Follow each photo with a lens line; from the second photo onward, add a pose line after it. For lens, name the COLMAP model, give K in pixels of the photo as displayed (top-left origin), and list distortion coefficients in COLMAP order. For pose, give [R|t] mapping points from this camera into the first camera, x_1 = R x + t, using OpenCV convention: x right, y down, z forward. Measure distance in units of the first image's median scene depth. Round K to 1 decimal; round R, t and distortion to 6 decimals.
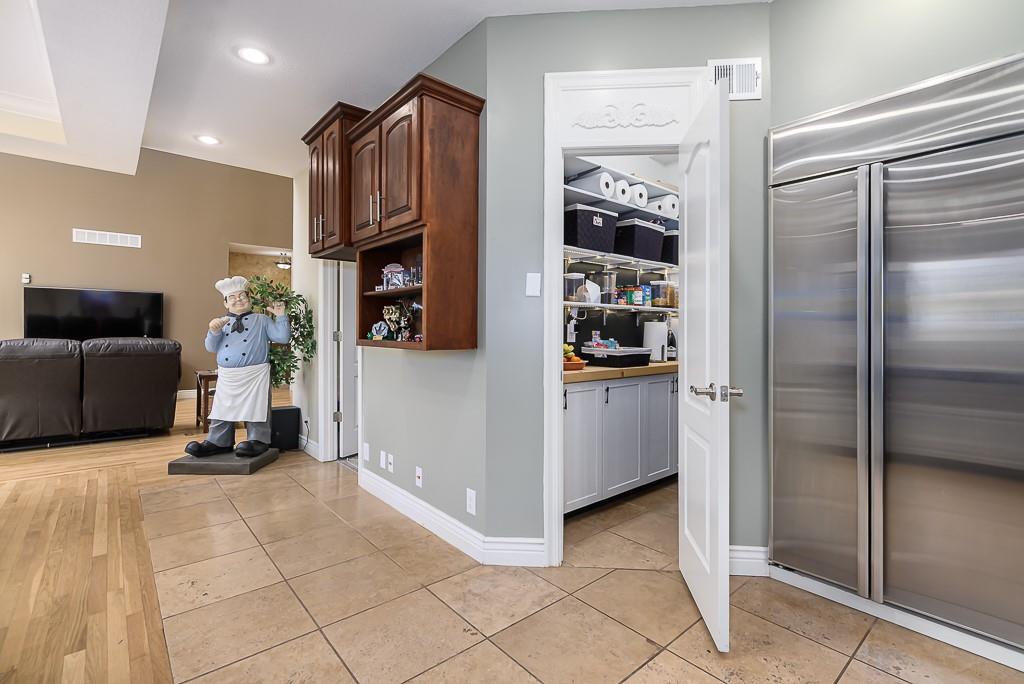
lens RADIAL K [[467.1, 0, 515.8], [0, 467.1, 334.1], [0, 0, 1]] dist [0.004676, -0.001219]
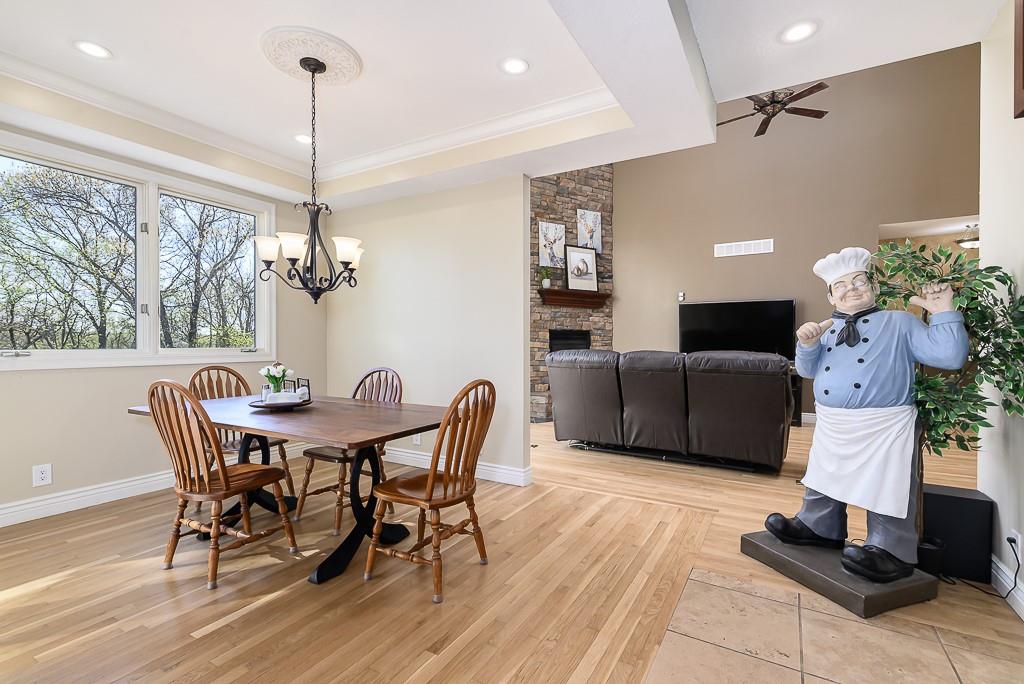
lens RADIAL K [[467.1, 0, 506.4], [0, 467.1, 342.4], [0, 0, 1]] dist [0.004676, -0.001219]
pose [[0.312218, -0.001069, -0.950010, -0.180999], [-0.006382, 0.999974, -0.003223, -0.003091], [0.949989, 0.007069, 0.312203, 0.418851]]
